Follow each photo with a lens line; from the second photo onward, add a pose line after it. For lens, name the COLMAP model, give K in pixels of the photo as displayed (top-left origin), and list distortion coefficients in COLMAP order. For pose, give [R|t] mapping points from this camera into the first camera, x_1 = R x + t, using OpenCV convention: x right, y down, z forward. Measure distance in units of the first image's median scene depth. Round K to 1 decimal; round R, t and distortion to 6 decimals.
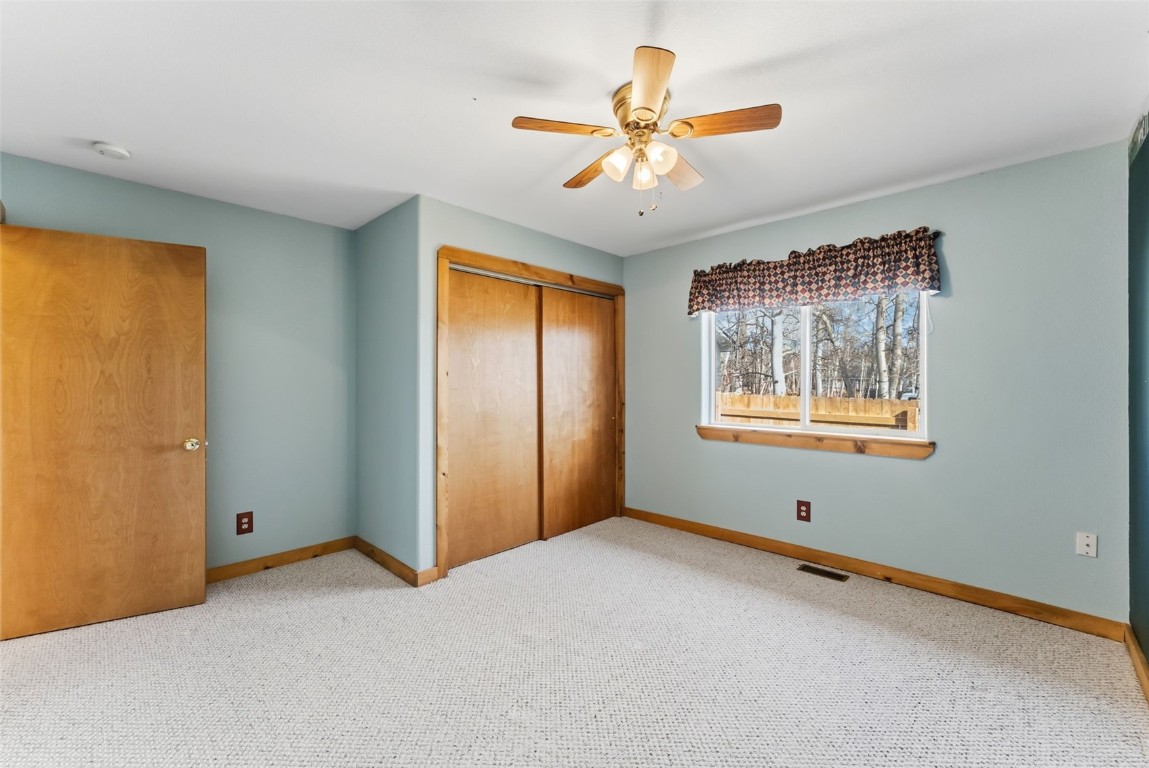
lens RADIAL K [[480.2, 0, 600.4], [0, 480.2, 384.5], [0, 0, 1]] dist [-0.001355, 0.000083]
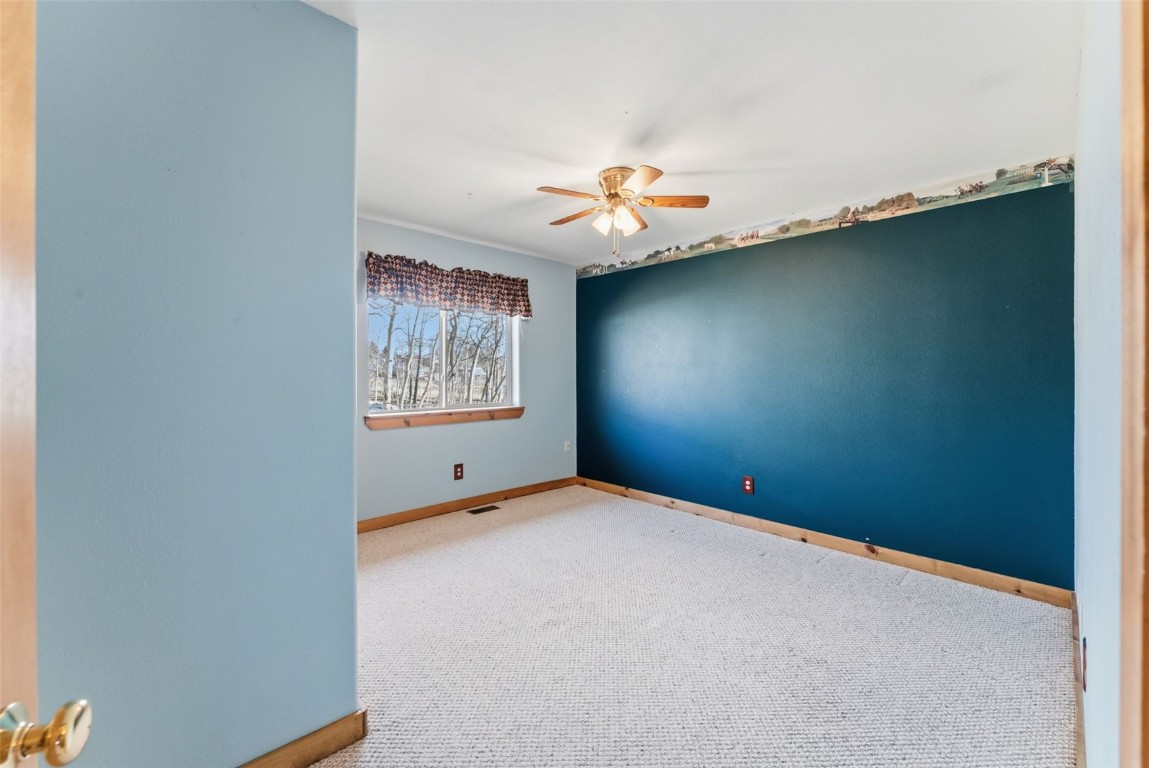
lens RADIAL K [[469.9, 0, 564.0], [0, 469.9, 377.5], [0, 0, 1]] dist [-0.009604, -0.000208]
pose [[0.041615, -0.005655, 0.999118, -0.379031], [0.004486, 0.999975, 0.005473, 0.003204], [-0.999124, 0.004254, 0.041640, 0.311354]]
